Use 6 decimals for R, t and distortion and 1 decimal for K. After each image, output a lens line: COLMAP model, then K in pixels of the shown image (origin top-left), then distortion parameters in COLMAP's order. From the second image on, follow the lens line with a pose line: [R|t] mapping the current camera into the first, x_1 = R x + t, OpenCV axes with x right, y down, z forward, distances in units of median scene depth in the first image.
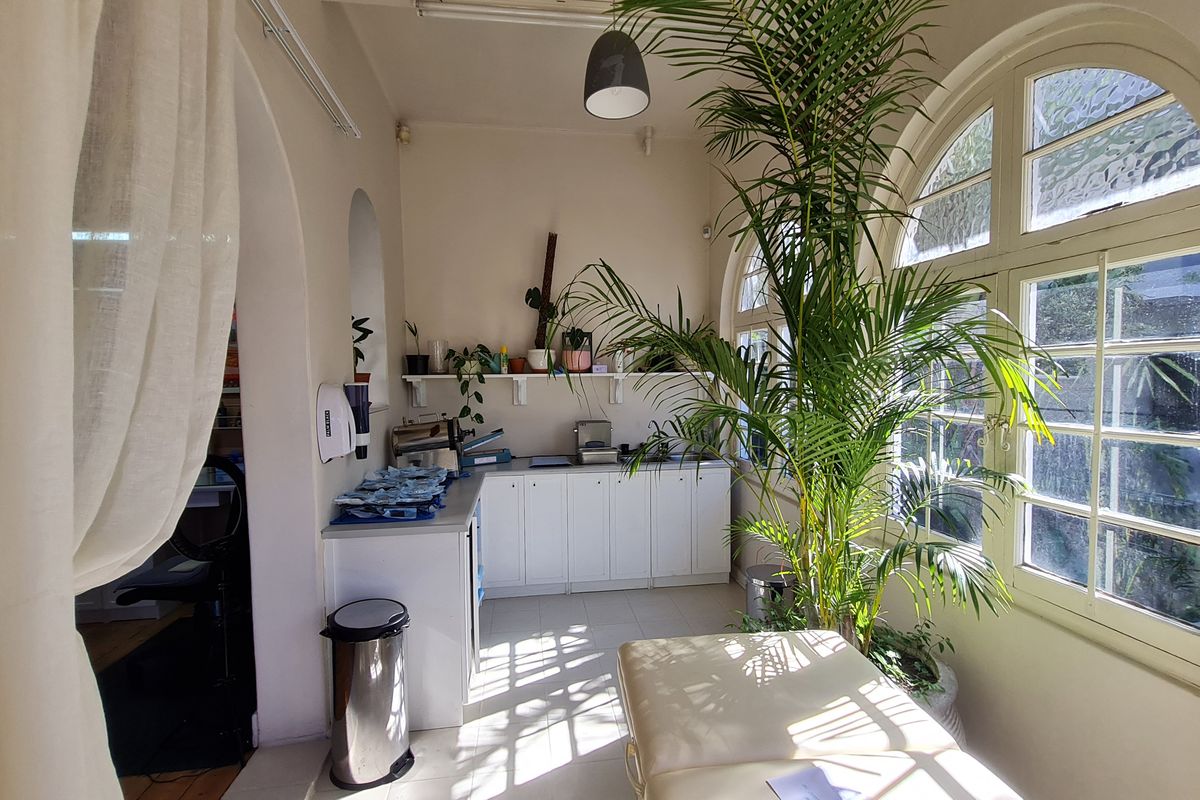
lens RADIAL K [[563.8, 0, 601.9], [0, 563.8, 398.9], [0, 0, 1]] dist [0.002847, 0.000132]
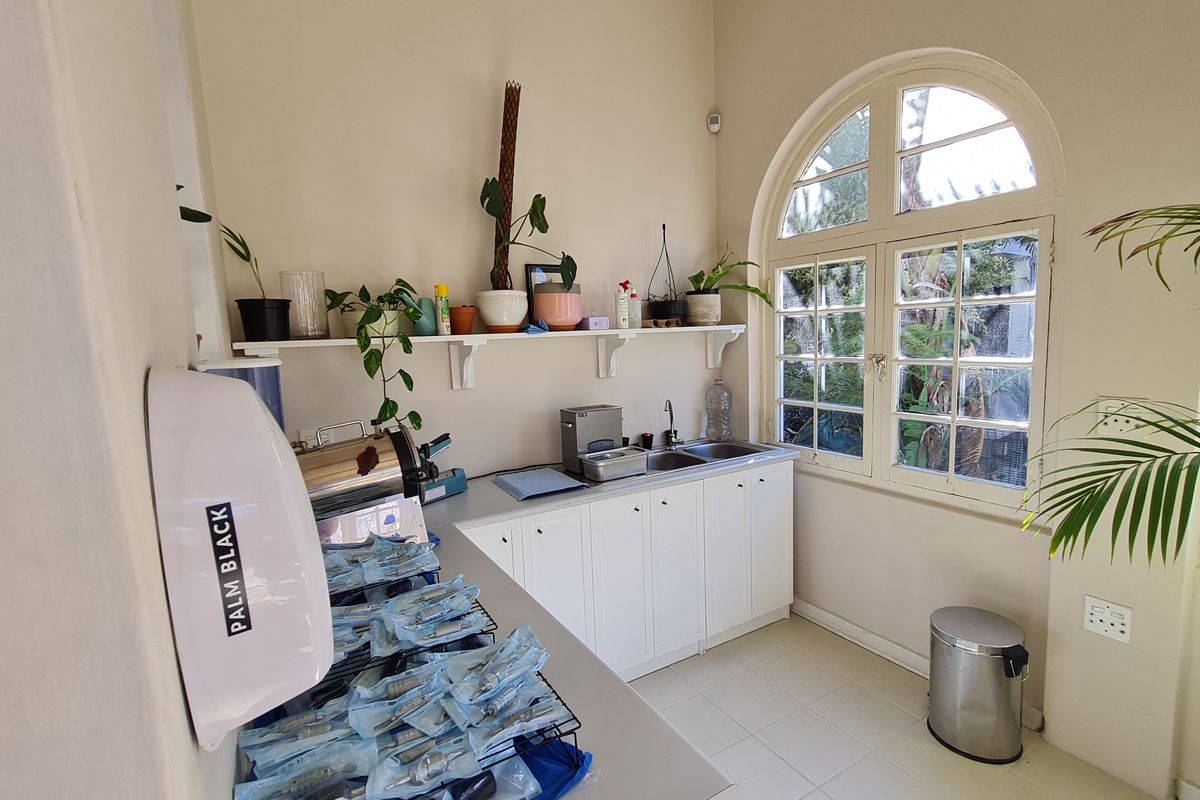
lens RADIAL K [[563.8, 0, 600.6], [0, 563.8, 401.8], [0, 0, 1]] dist [0.002847, 0.000132]
pose [[0.927017, -0.070385, 0.368354, -0.239141], [0.047664, 0.996377, 0.070433, -0.010846], [-0.371977, -0.047736, 0.927014, 0.429346]]
